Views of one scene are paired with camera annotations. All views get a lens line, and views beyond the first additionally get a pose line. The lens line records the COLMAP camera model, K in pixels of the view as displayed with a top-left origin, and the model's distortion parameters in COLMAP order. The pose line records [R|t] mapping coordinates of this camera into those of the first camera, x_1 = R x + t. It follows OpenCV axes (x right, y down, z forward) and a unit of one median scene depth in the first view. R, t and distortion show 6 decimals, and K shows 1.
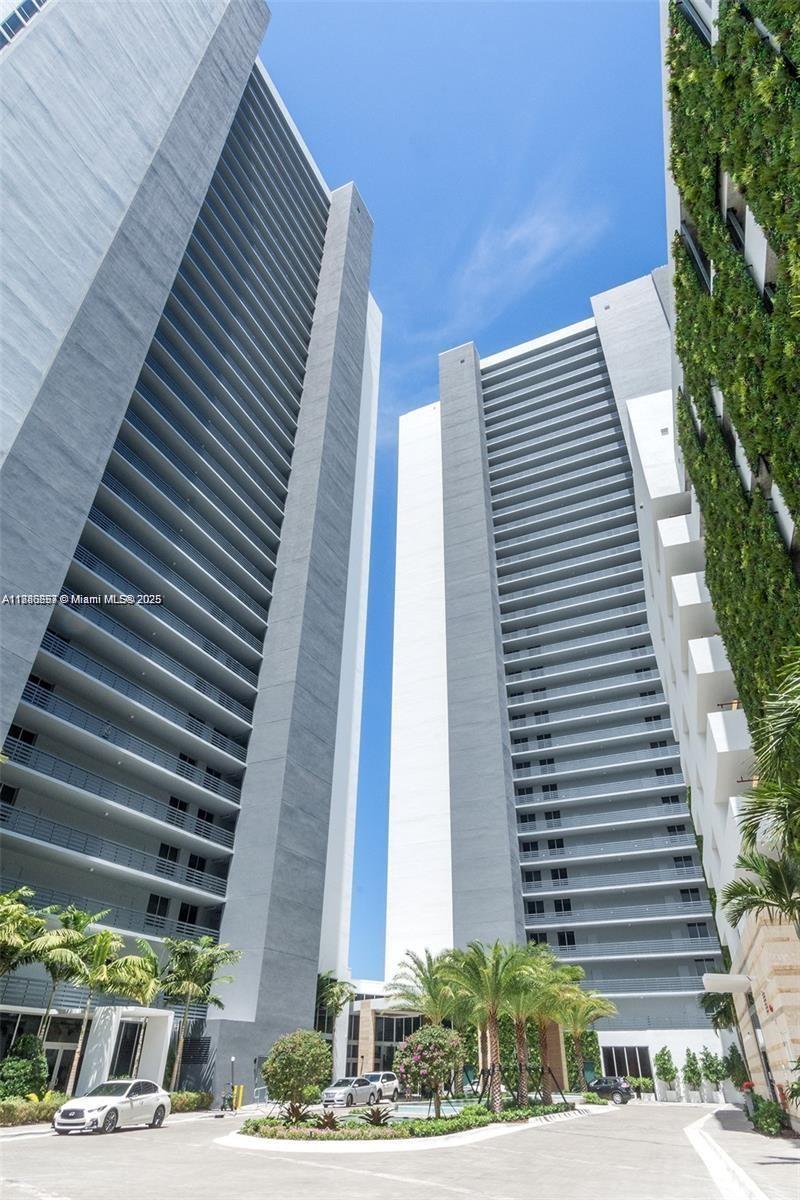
lens RADIAL K [[667.9, 0, 414.6], [0, 667.9, 599.0], [0, 0, 1]] dist [0.011613, -0.009268]
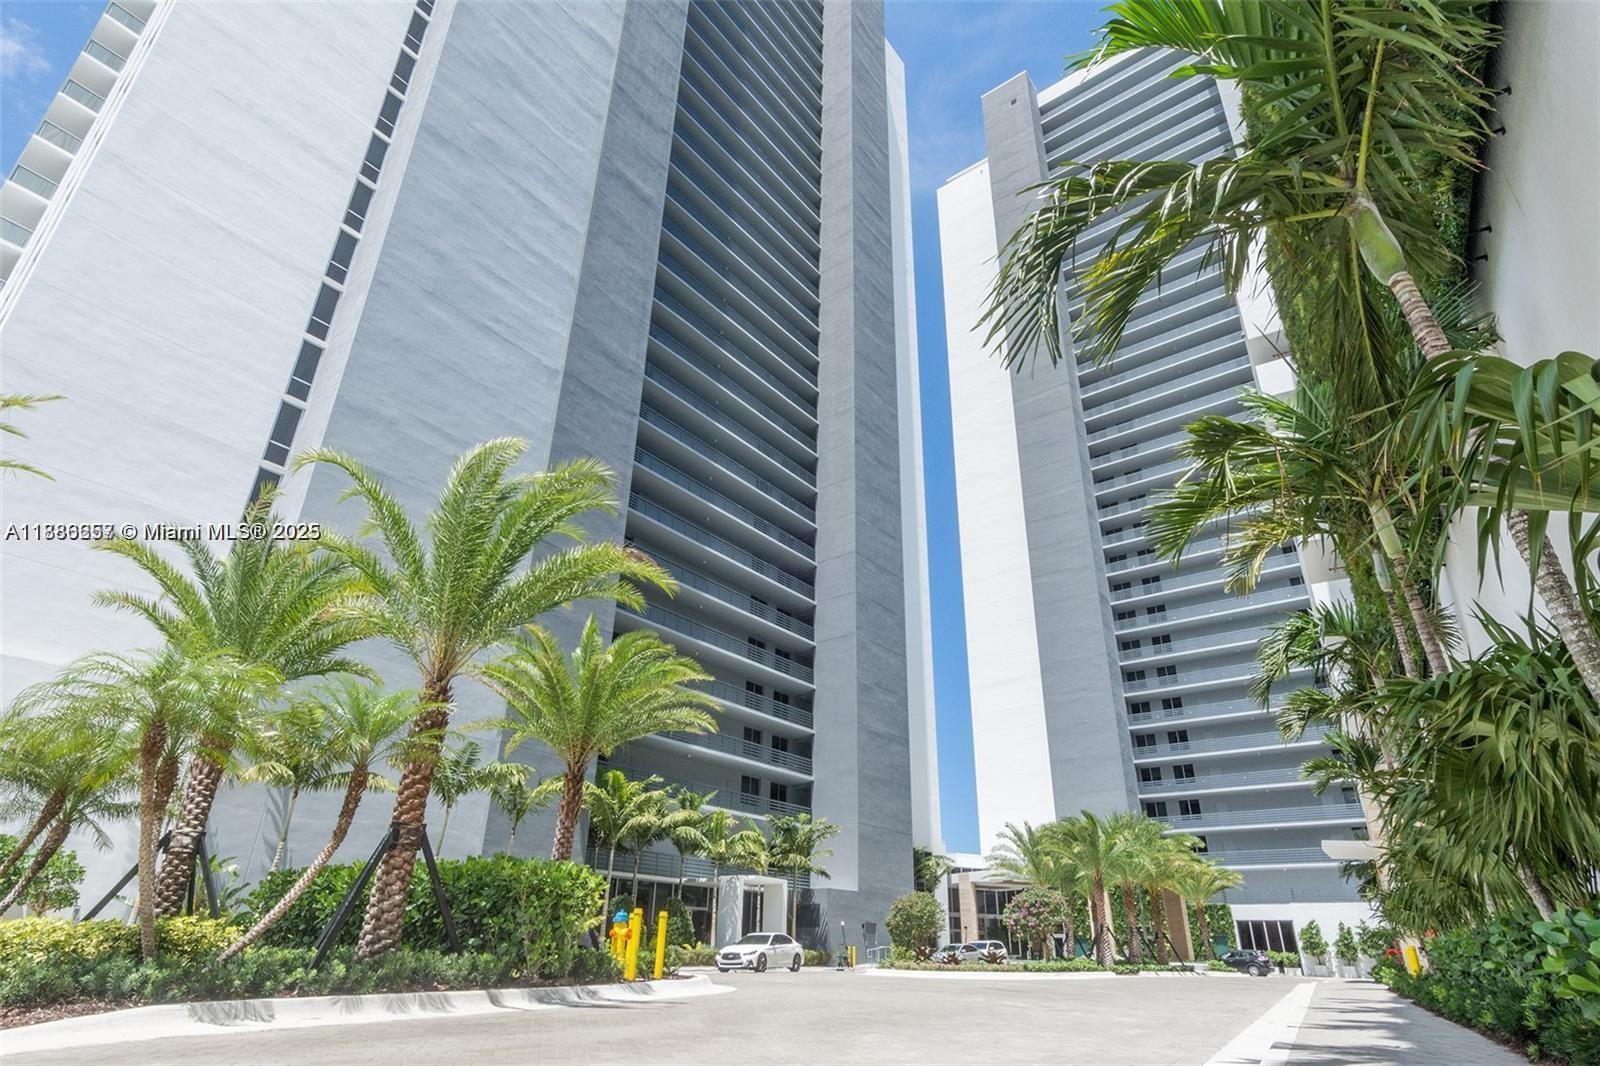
lens RADIAL K [[890.6, 0, 801.3], [0, 890.6, 524.2], [0, 0, 1]] dist [0.011613, -0.009268]
pose [[0.976235, -0.084423, -0.199594, -0.004309], [0.114746, 0.982667, 0.145595, -0.107774], [0.183843, -0.165038, 0.969002, -0.206242]]
